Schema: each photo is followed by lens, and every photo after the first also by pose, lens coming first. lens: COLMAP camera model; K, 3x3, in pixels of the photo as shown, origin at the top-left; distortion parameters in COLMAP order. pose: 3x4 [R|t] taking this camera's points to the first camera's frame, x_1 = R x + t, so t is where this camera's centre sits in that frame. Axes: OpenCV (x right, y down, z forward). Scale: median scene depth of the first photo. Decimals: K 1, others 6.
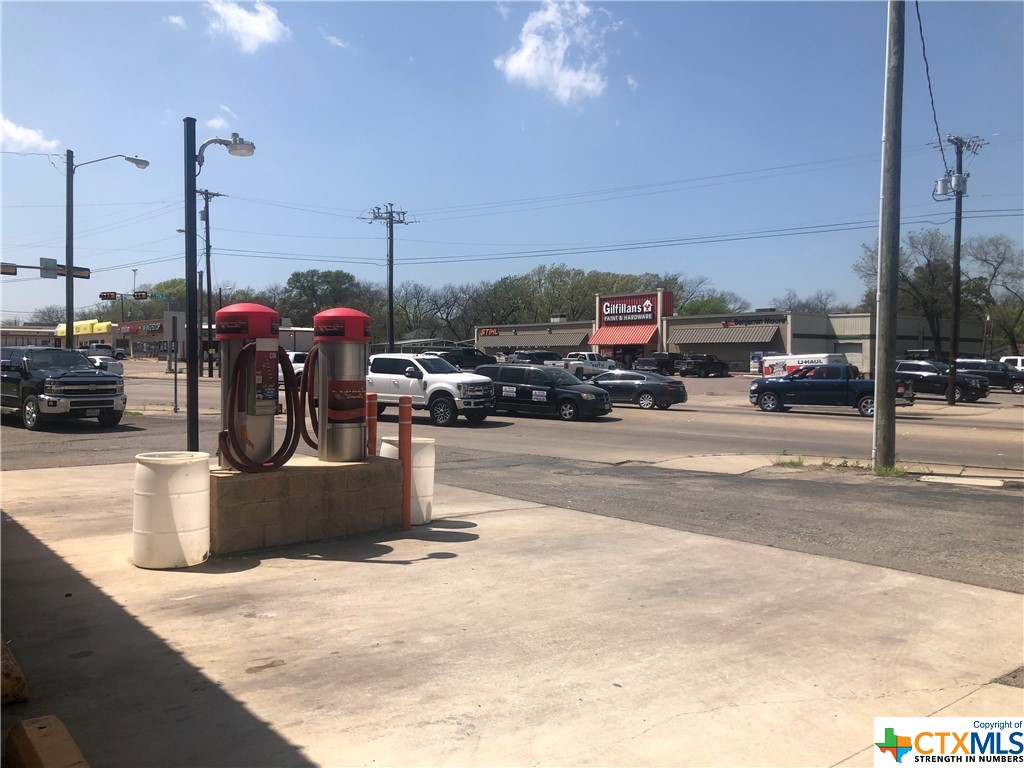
lens RADIAL K [[846.0, 0, 512.0], [0, 846.0, 384.0], [0, 0, 1]] dist [-0.000160, 0.005313]
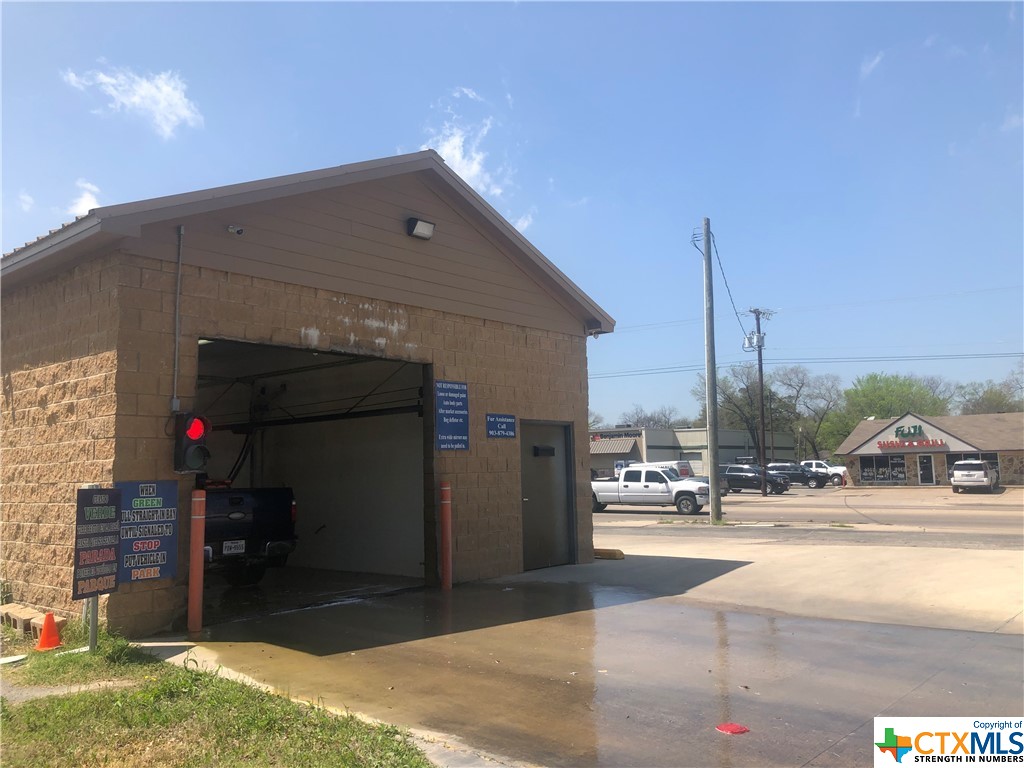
lens RADIAL K [[846.0, 0, 512.0], [0, 846.0, 384.0], [0, 0, 1]] dist [-0.000160, 0.005313]
pose [[0.984945, -0.001700, 0.172857, -0.078273], [0.024694, 0.991080, -0.130960, 0.008575], [-0.171093, 0.133257, 0.976202, -0.188335]]
